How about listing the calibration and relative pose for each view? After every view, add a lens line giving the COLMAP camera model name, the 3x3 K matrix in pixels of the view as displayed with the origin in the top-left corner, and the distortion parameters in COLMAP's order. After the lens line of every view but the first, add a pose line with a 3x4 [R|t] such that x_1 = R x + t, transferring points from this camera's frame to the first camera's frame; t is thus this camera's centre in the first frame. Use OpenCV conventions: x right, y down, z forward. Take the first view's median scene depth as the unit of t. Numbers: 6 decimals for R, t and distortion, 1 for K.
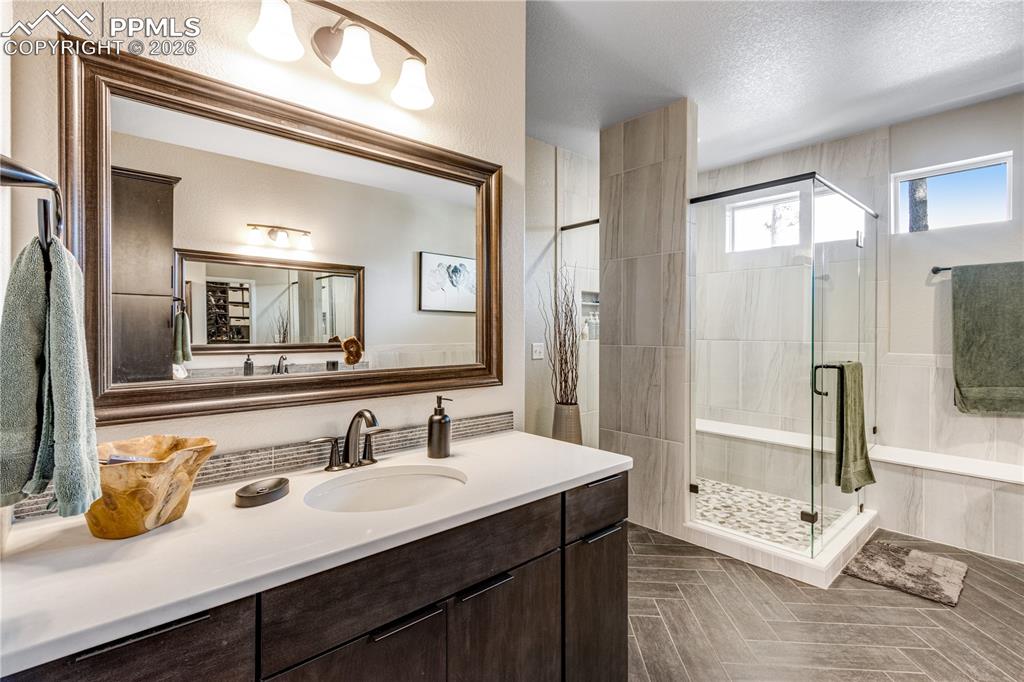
lens RADIAL K [[474.9, 0, 498.0], [0, 474.9, 326.1], [0, 0, 1]] dist [0.001237, -0.000344]
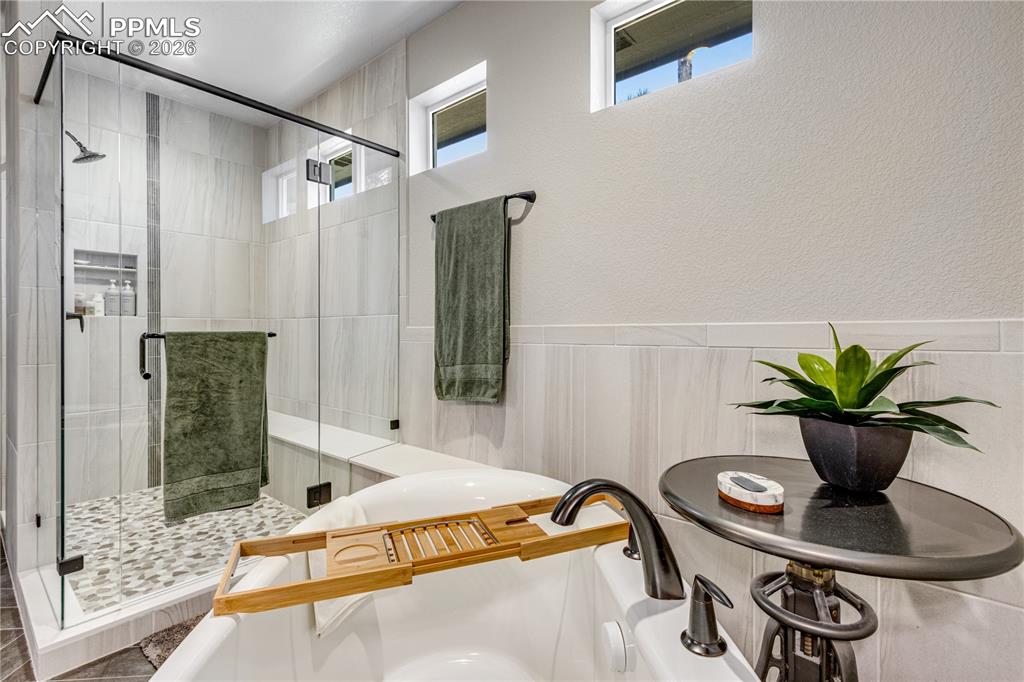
lens RADIAL K [[474.9, 0, 498.0], [0, 474.9, 326.1], [0, 0, 1]] dist [0.001237, -0.000344]
pose [[0.989158, -0.002951, 0.146826, 0.849419], [0.002276, 0.999986, 0.004767, 0.052476], [-0.146839, -0.004381, 0.989151, 0.197756]]
